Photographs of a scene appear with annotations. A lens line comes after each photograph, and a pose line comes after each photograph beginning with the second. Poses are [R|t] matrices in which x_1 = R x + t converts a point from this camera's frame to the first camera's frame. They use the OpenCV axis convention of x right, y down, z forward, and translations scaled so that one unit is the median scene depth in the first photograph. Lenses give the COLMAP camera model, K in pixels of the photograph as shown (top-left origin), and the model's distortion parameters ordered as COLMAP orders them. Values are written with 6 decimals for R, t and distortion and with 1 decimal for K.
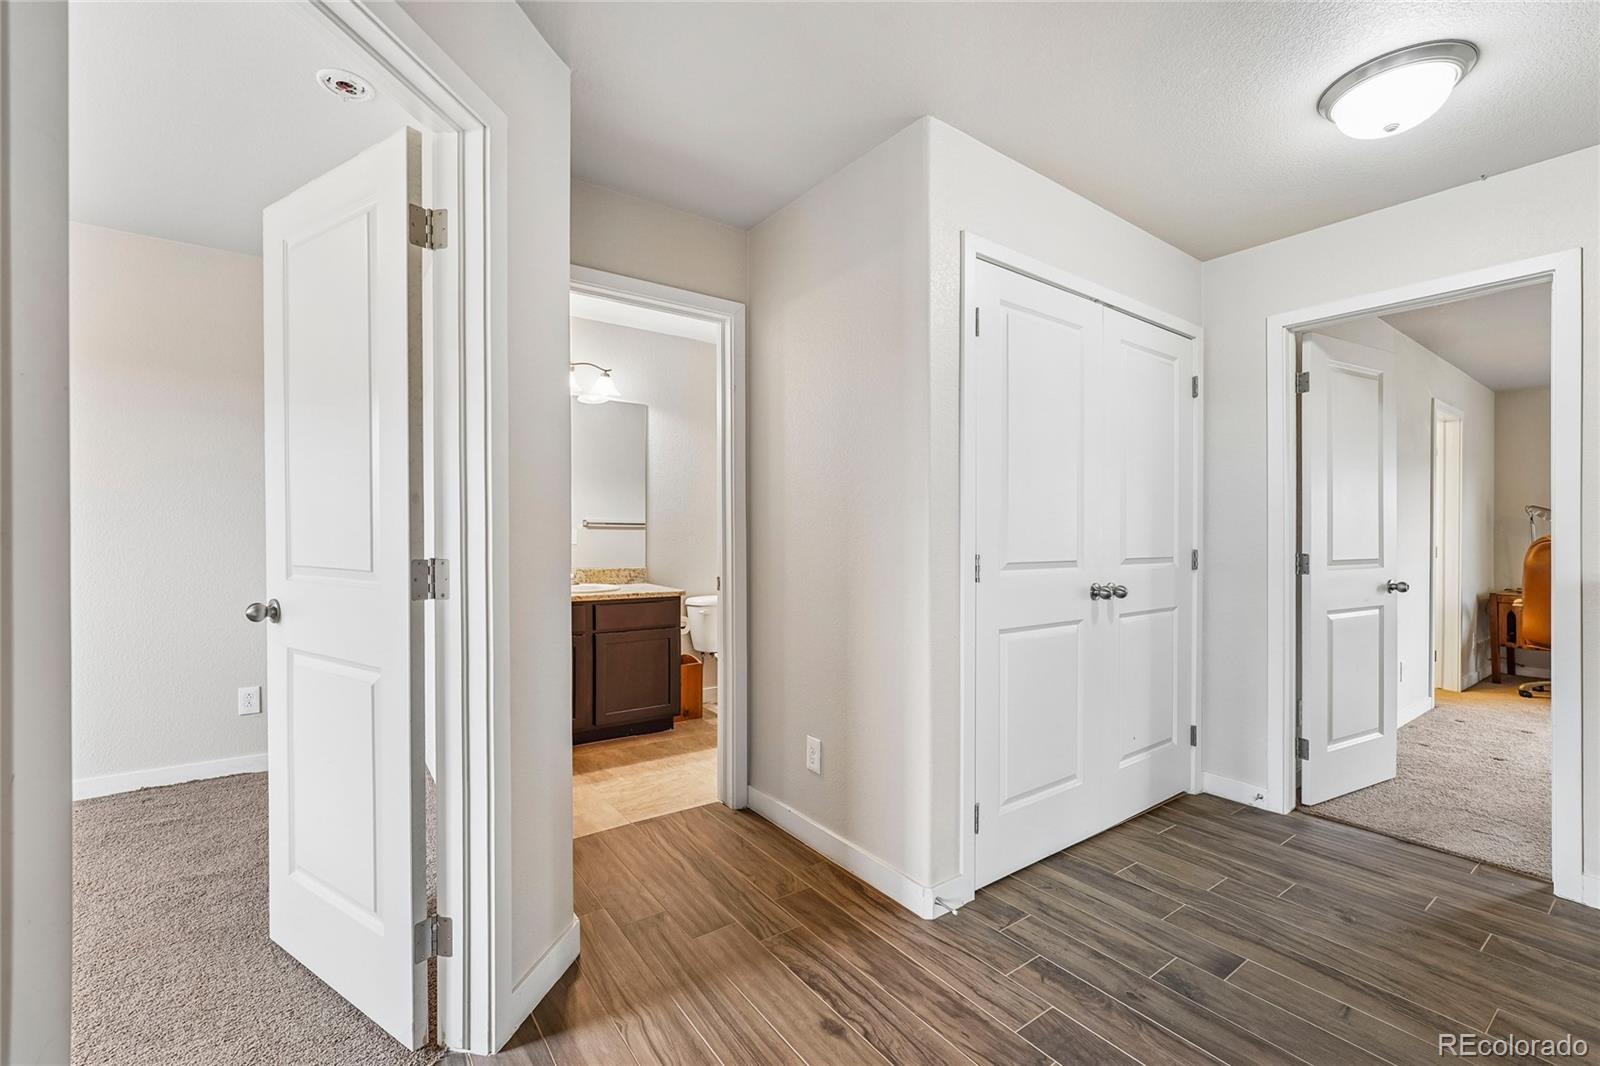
lens RADIAL K [[676.0, 0, 758.1], [0, 676.0, 540.9], [0, 0, 1]] dist [-0.011871, 0.000111]
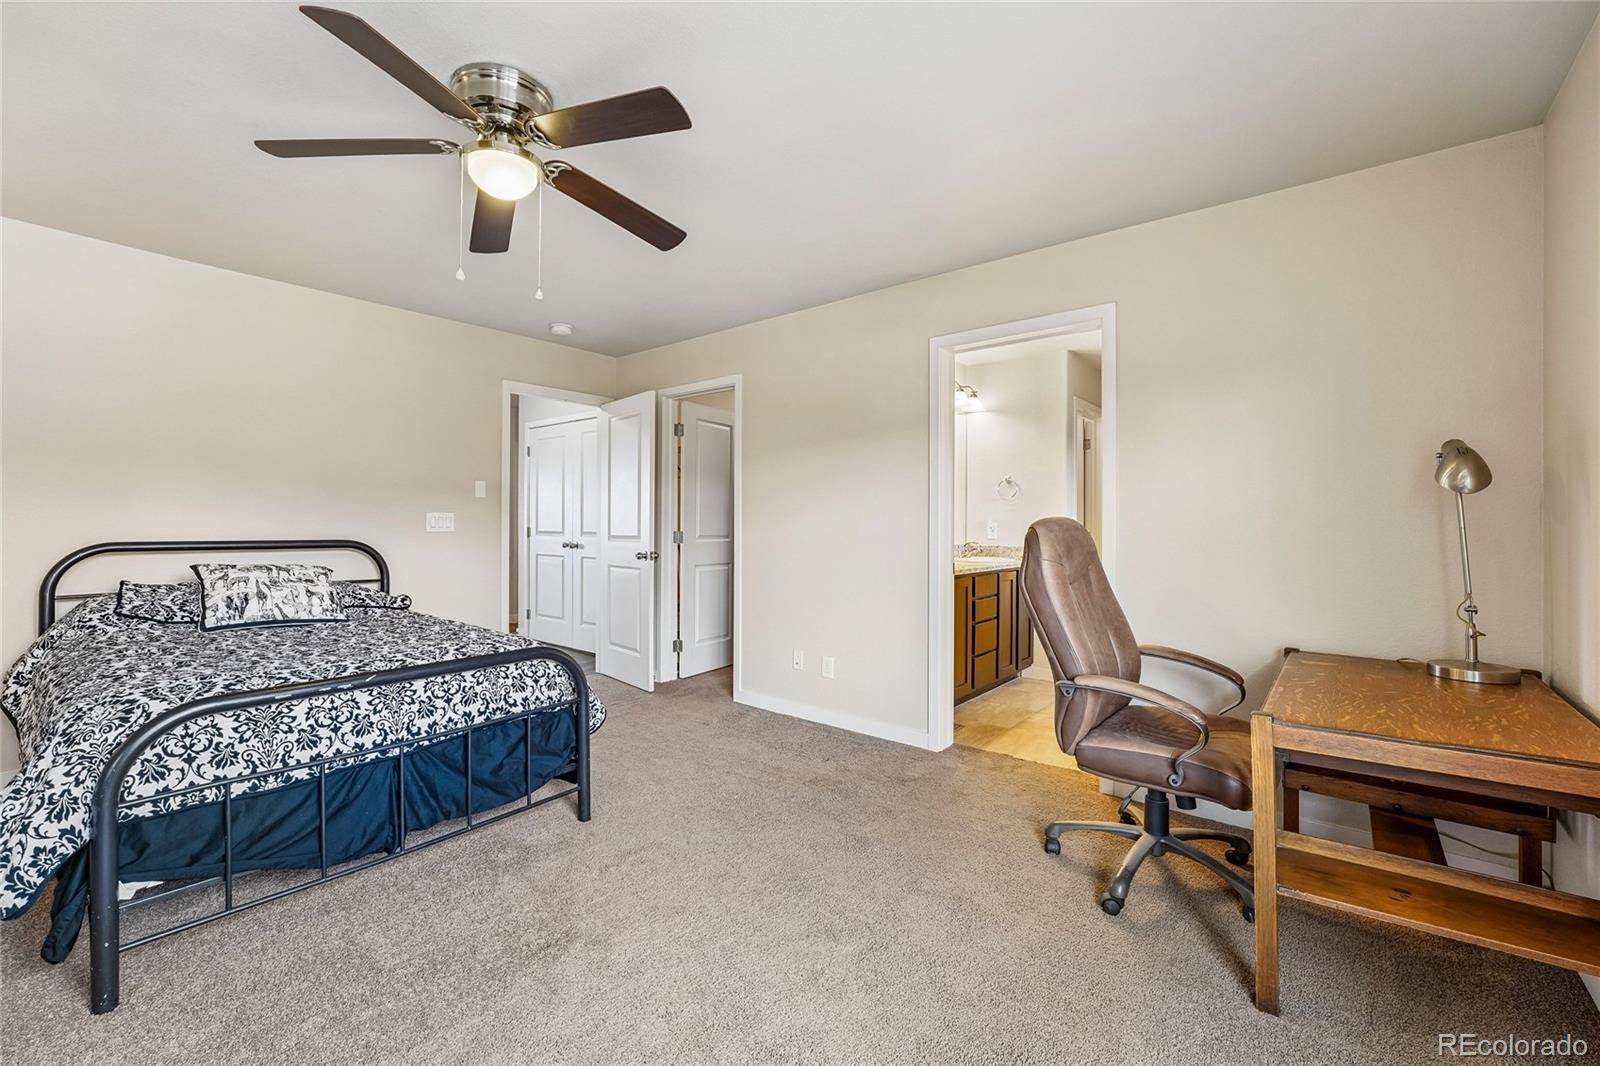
lens RADIAL K [[676.0, 0, 745.4], [0, 676.0, 513.8], [0, 0, 1]] dist [-0.011871, 0.000111]
pose [[0.264803, -0.010698, -0.964243, 1.823240], [-0.003504, 0.999921, -0.012056, -0.007084], [0.964296, 0.006571, 0.264744, 0.534416]]
